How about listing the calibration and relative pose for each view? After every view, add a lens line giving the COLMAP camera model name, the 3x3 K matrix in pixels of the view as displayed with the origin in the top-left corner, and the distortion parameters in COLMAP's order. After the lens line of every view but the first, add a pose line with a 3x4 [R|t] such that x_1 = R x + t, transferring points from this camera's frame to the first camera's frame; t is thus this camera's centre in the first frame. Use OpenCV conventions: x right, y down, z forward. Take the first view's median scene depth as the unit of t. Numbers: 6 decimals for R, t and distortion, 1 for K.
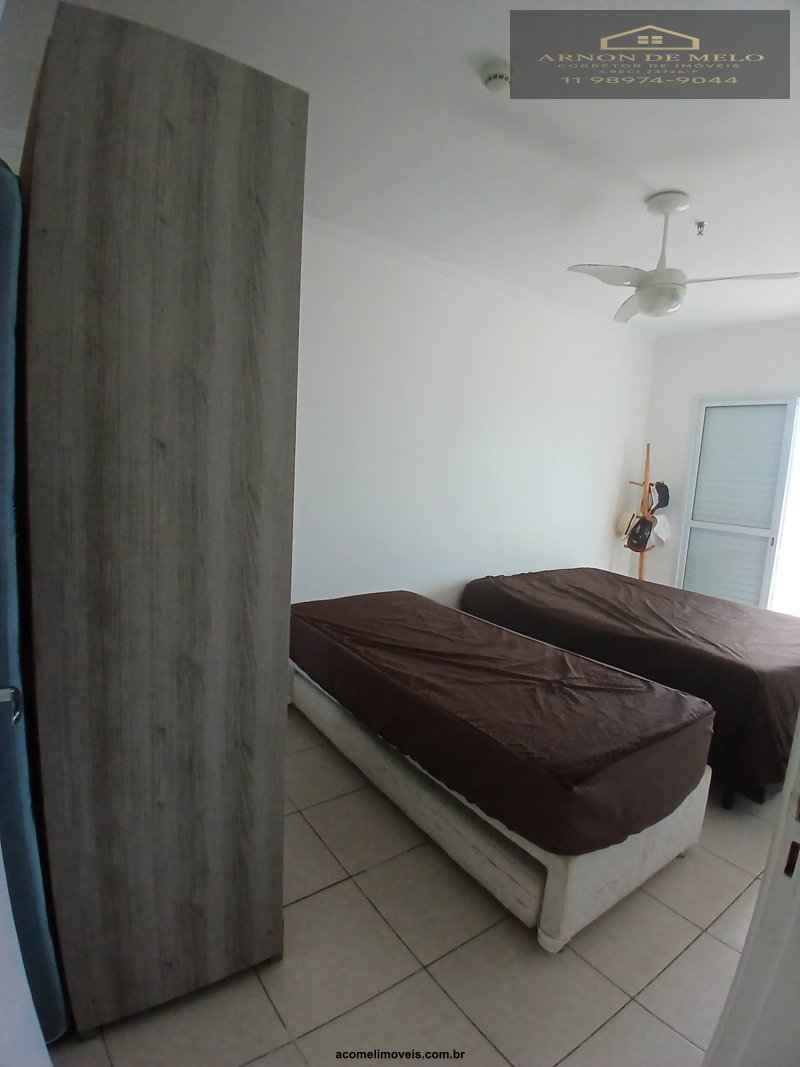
lens RADIAL K [[538.3, 0, 394.5], [0, 538.3, 529.7], [0, 0, 1]] dist [0.004253, -0.044953]
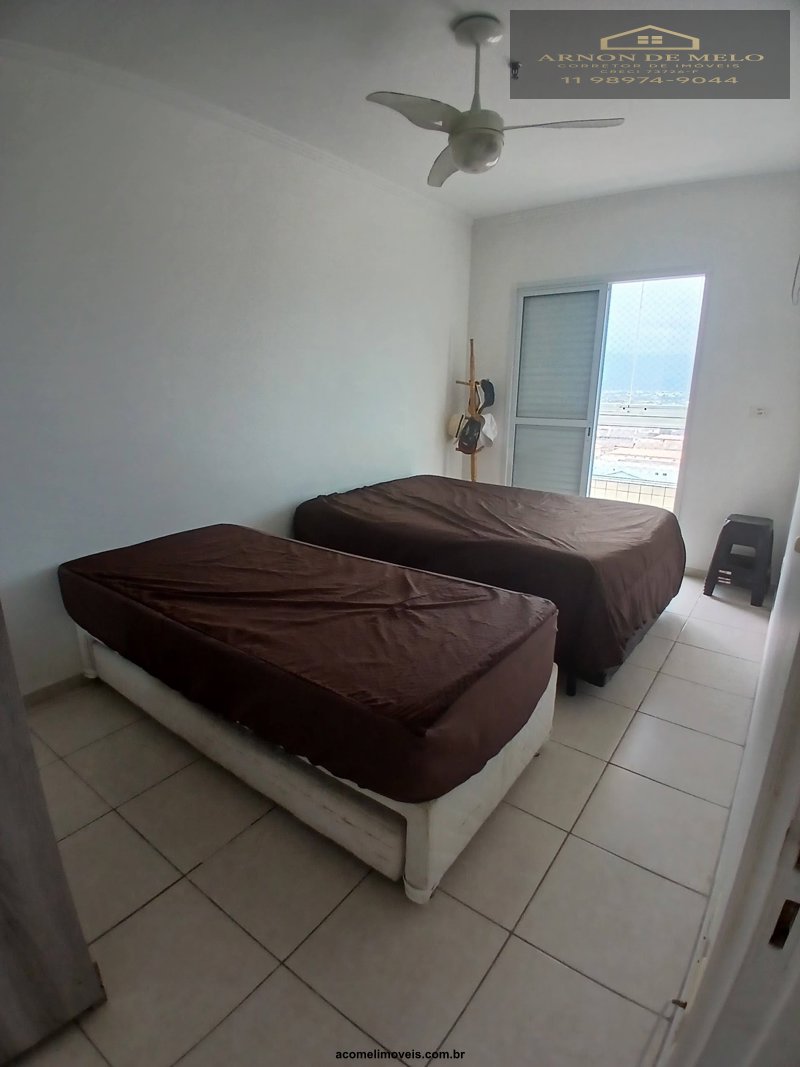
lens RADIAL K [[541.5, 0, 400.0], [0, 541.5, 533.5], [0, 0, 1]] dist [0.001701, -0.047460]
pose [[0.949530, -0.133796, 0.283709, 0.056641], [0.088514, 0.981999, 0.166865, 0.014079], [-0.300928, -0.133331, 0.944280, 0.147388]]
